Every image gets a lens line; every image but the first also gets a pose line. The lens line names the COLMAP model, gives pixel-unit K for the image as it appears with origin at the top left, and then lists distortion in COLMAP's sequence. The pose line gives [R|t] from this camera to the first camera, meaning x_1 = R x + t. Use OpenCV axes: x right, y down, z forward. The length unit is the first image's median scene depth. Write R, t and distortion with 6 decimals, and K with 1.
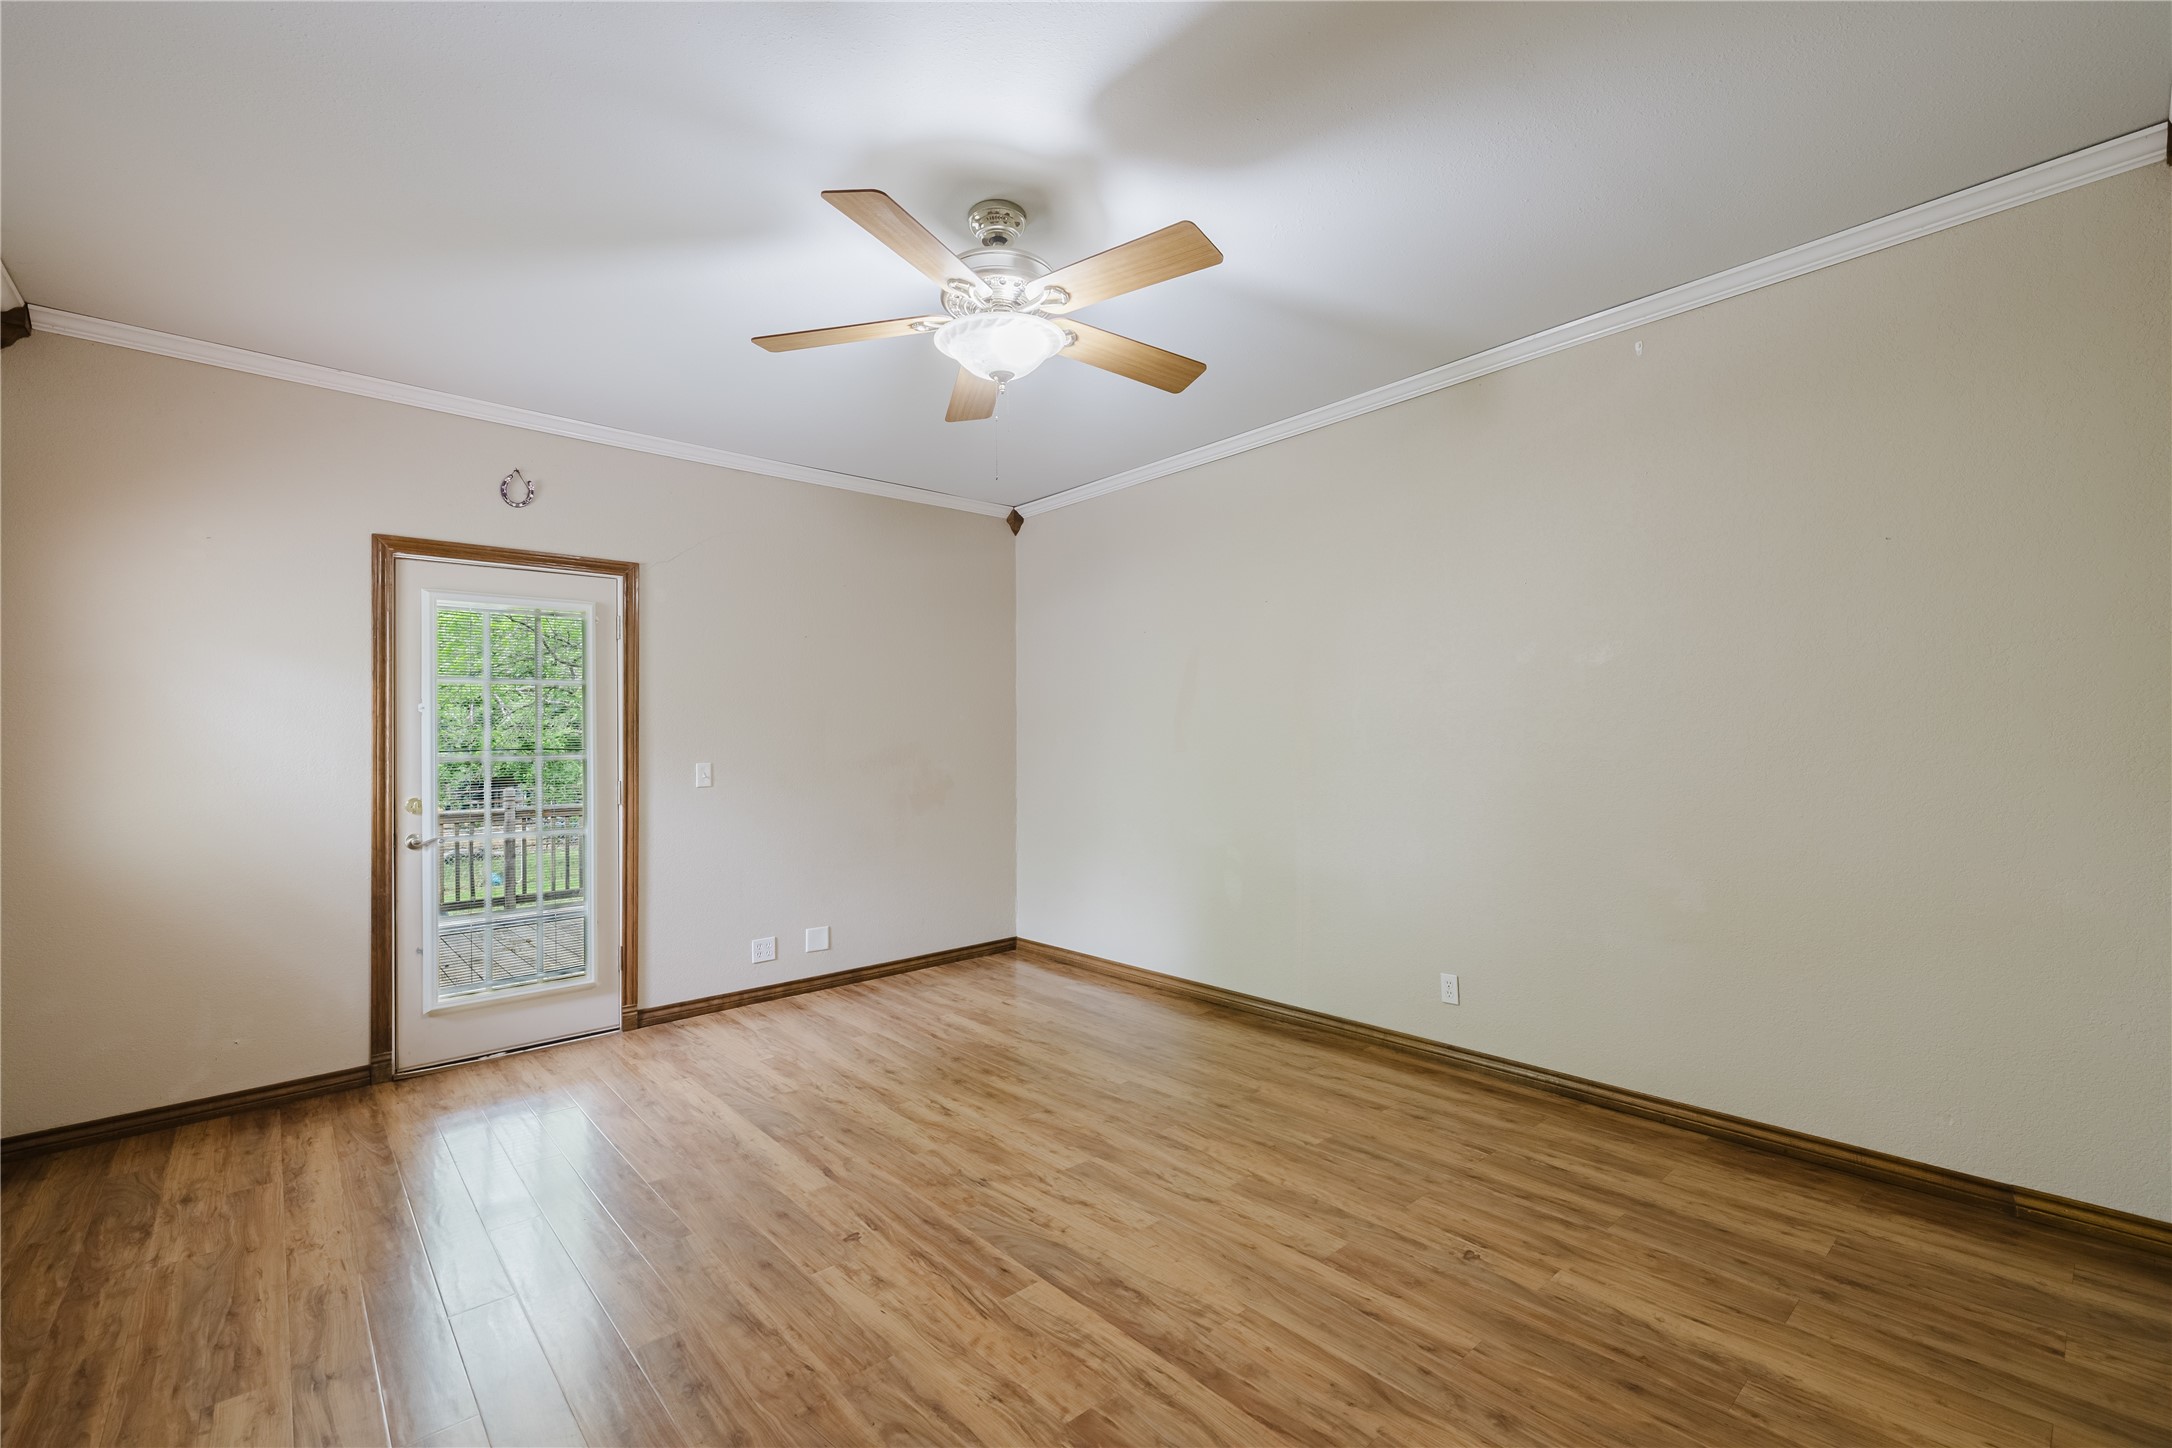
lens RADIAL K [[942.2, 0, 1086.0], [0, 942.2, 724.0], [0, 0, 1]] dist [0.002176, 0.000272]
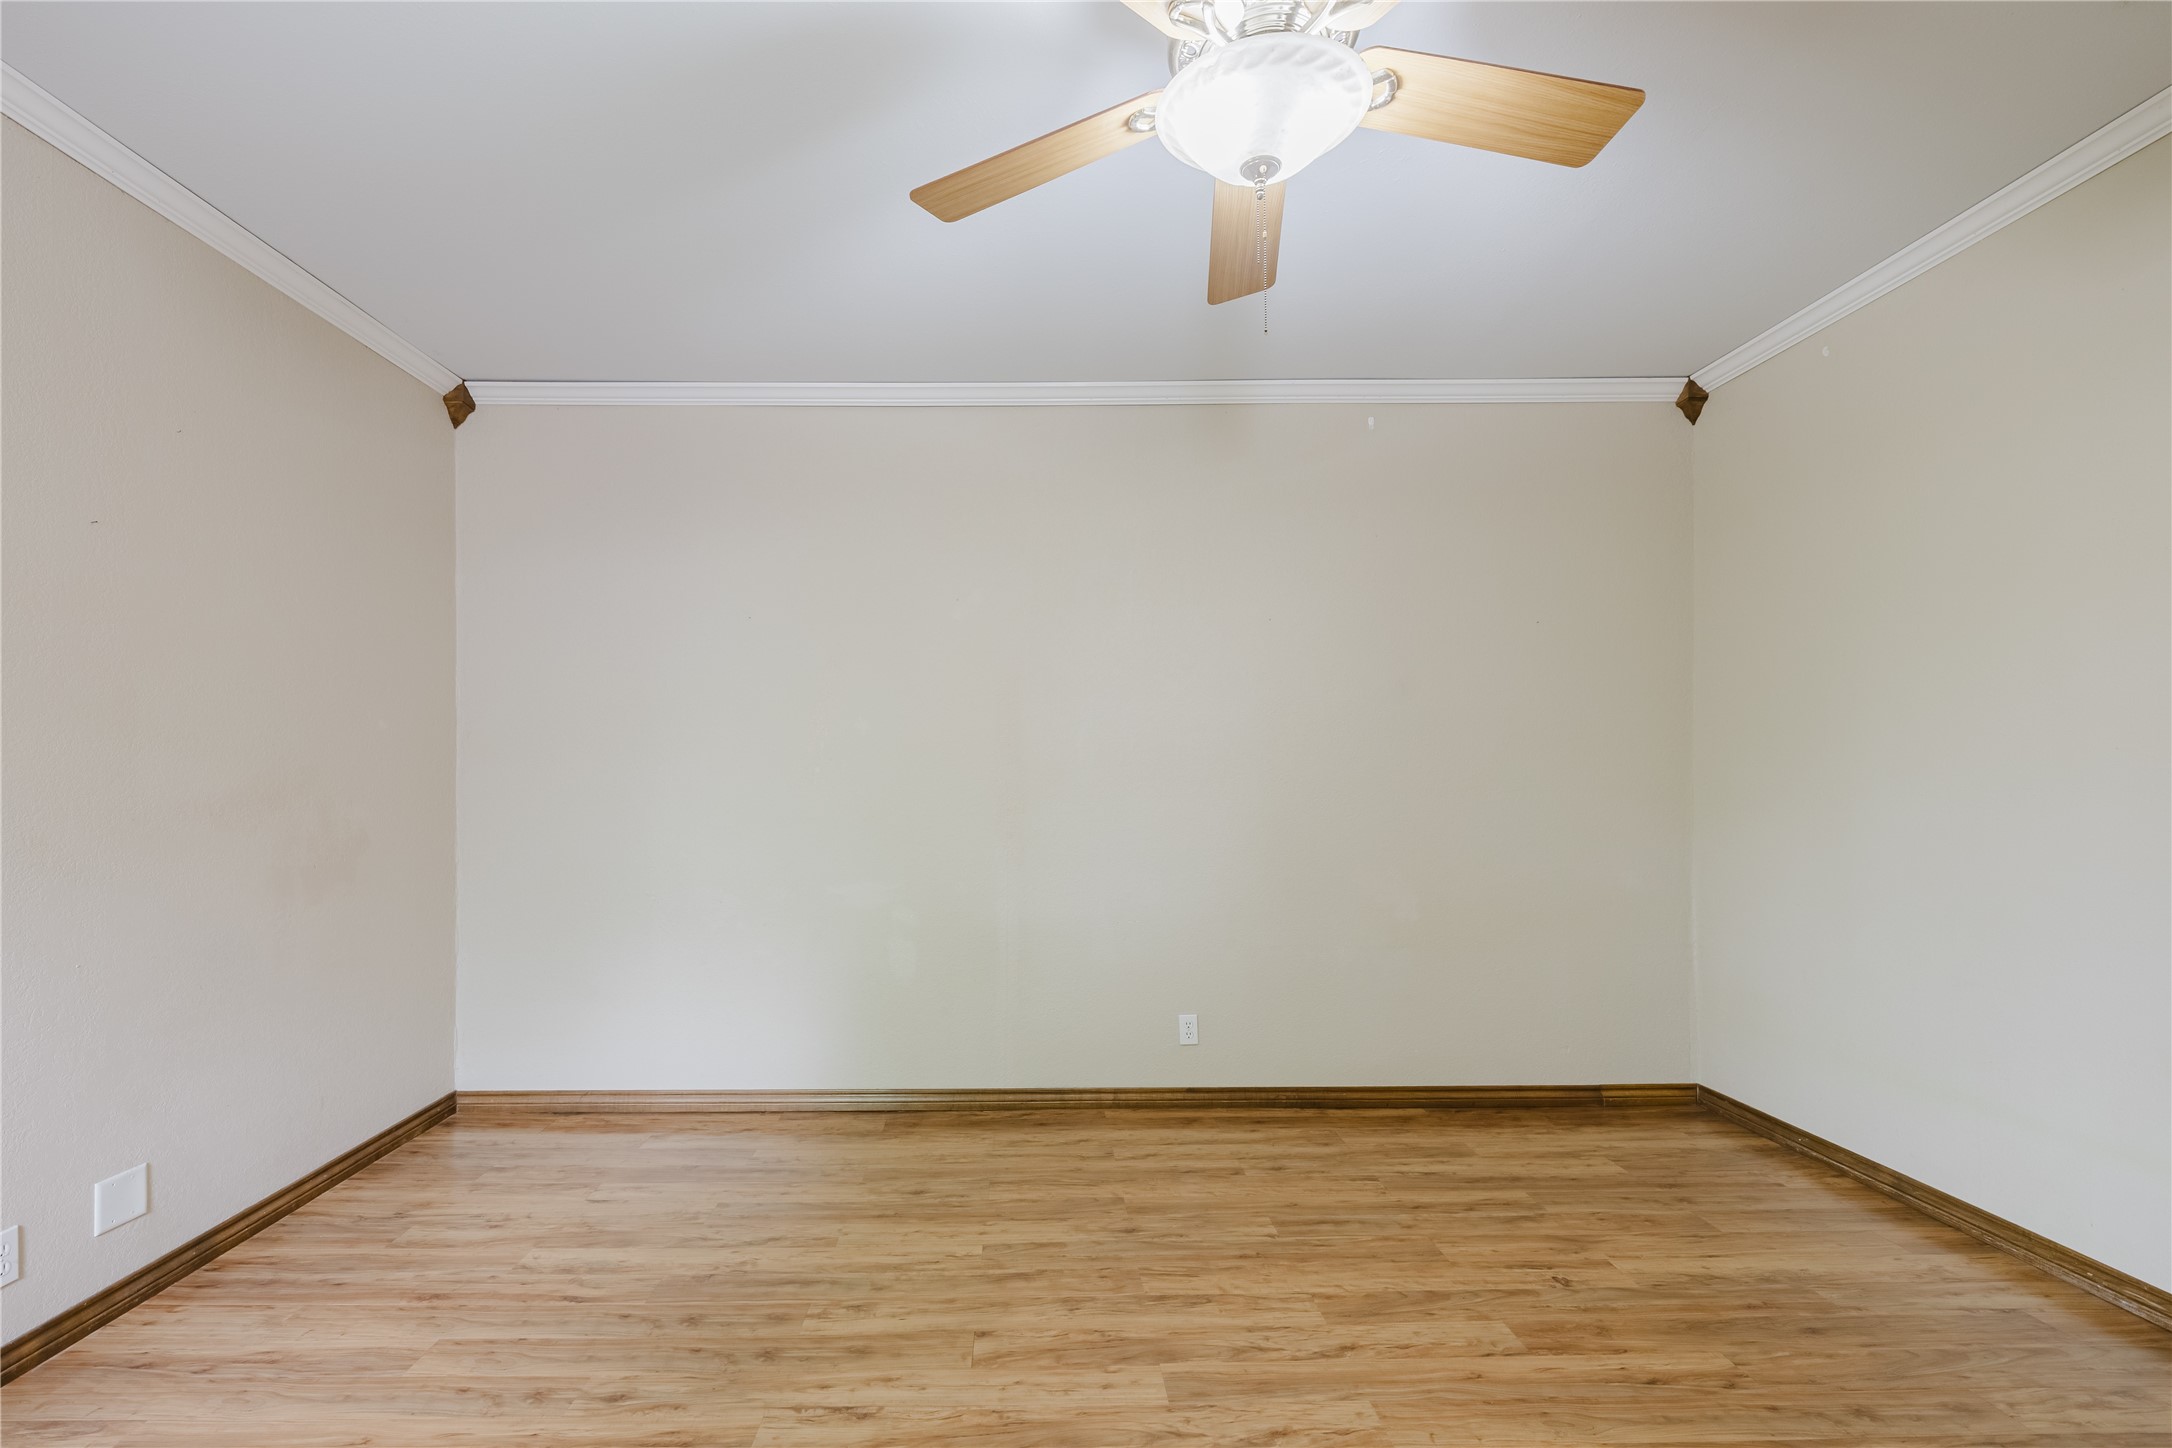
lens RADIAL K [[952.8, 0, 1081.5], [0, 952.8, 778.3], [0, 0, 1]] dist [0.001109, 0.000318]
pose [[0.647458, 0.006904, 0.762070, -0.492536], [-0.018690, 0.999802, 0.006822, 0.021696], [-0.761872, -0.018660, 0.647458, 0.521834]]
